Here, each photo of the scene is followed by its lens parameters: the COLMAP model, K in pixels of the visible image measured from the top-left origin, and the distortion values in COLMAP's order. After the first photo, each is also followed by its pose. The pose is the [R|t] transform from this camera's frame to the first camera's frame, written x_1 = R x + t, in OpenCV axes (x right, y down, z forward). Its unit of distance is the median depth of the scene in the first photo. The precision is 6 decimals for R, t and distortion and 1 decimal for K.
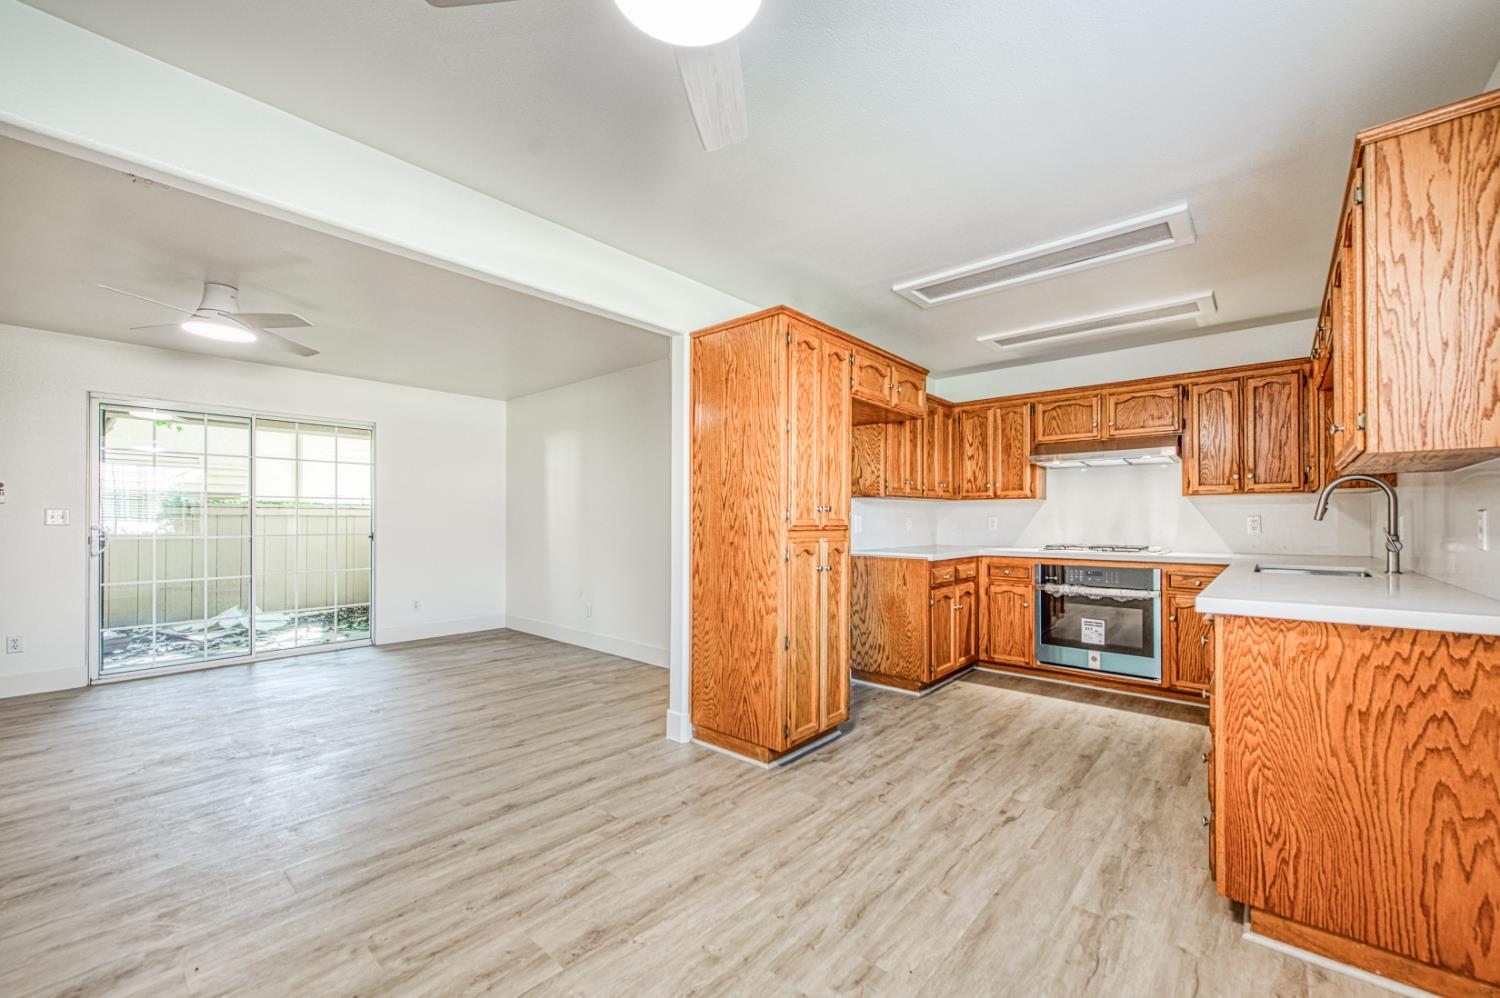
lens RADIAL K [[601.6, 0, 724.1], [0, 601.6, 514.8], [0, 0, 1]] dist [-0.013741, -0.000017]
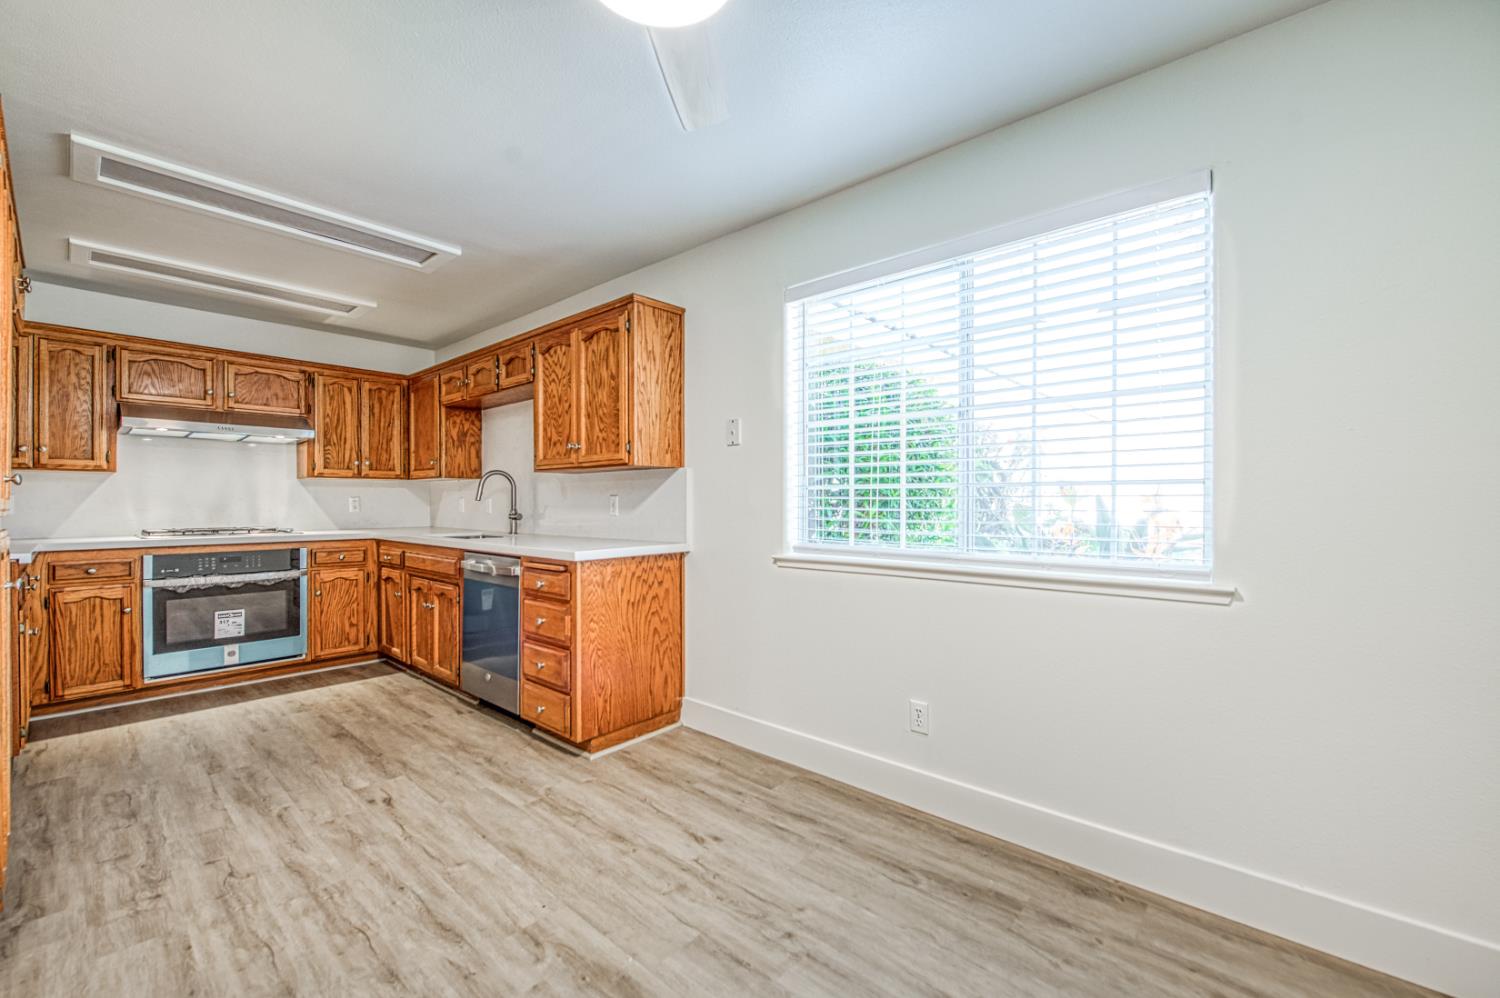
lens RADIAL K [[601.6, 0, 752.8], [0, 601.6, 499.1], [0, 0, 1]] dist [-0.013741, -0.000017]
pose [[-0.029148, 0.003275, 0.999570, -0.394503], [-0.010083, 0.999943, -0.003570, 0.003192], [-0.999524, -0.010183, -0.029114, 0.314447]]
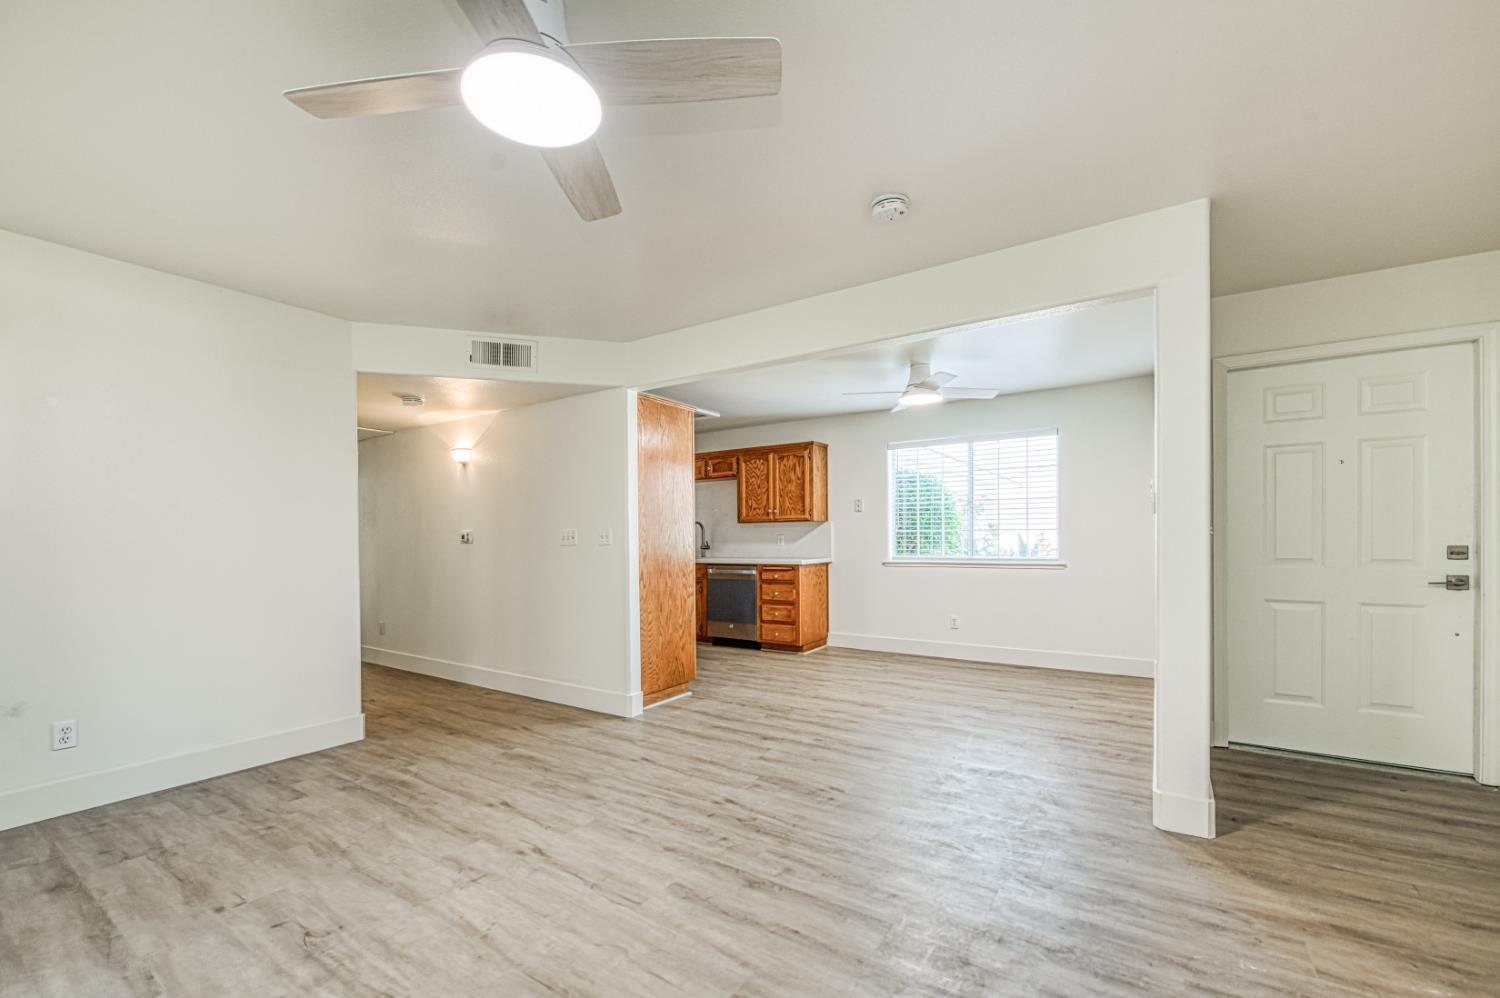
lens RADIAL K [[592.1, 0, 739.6], [0, 592.1, 530.0], [0, 0, 1]] dist [-0.004111, -0.000248]
pose [[-0.130046, 0.011434, 0.991442, -1.381016], [-0.000163, 0.999933, -0.011554, 0.001822], [-0.991508, -0.001664, -0.130036, 0.974937]]
